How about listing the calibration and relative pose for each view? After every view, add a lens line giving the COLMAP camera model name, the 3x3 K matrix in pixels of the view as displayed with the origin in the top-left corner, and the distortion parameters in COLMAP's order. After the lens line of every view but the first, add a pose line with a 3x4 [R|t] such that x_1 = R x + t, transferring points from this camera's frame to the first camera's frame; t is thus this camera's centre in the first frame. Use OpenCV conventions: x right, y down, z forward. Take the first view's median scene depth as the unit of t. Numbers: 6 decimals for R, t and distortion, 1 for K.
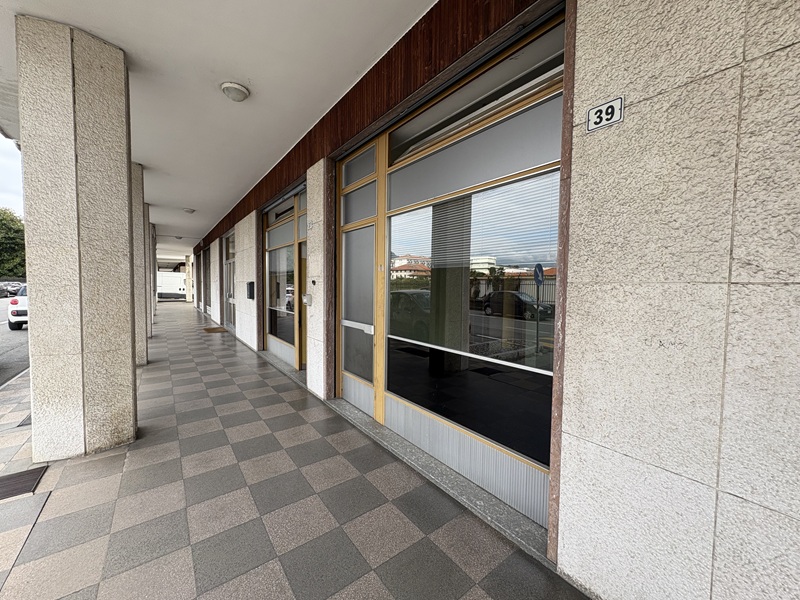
lens RADIAL K [[317.7, 0, 400.0], [0, 317.7, 300.0], [0, 0, 1]] dist [0.001280, 0.000039]
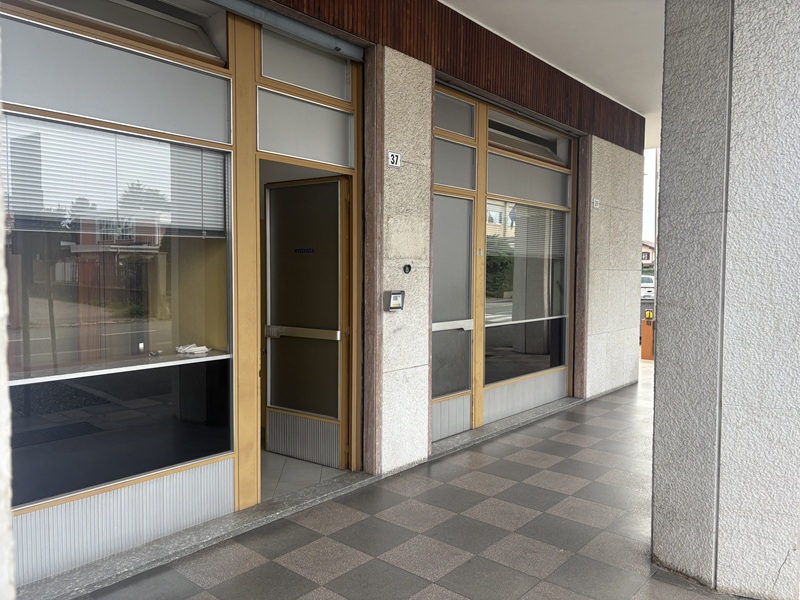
lens RADIAL K [[633.0, 0, 400.0], [0, 633.0, 300.0], [0, 0, 1]] dist [0.004754, 0.000097]
pose [[-0.234876, -0.062207, 0.970033, -1.561713], [0.044498, 0.996216, 0.074661, -0.096506], [-0.971006, 0.060700, -0.231219, 1.476176]]
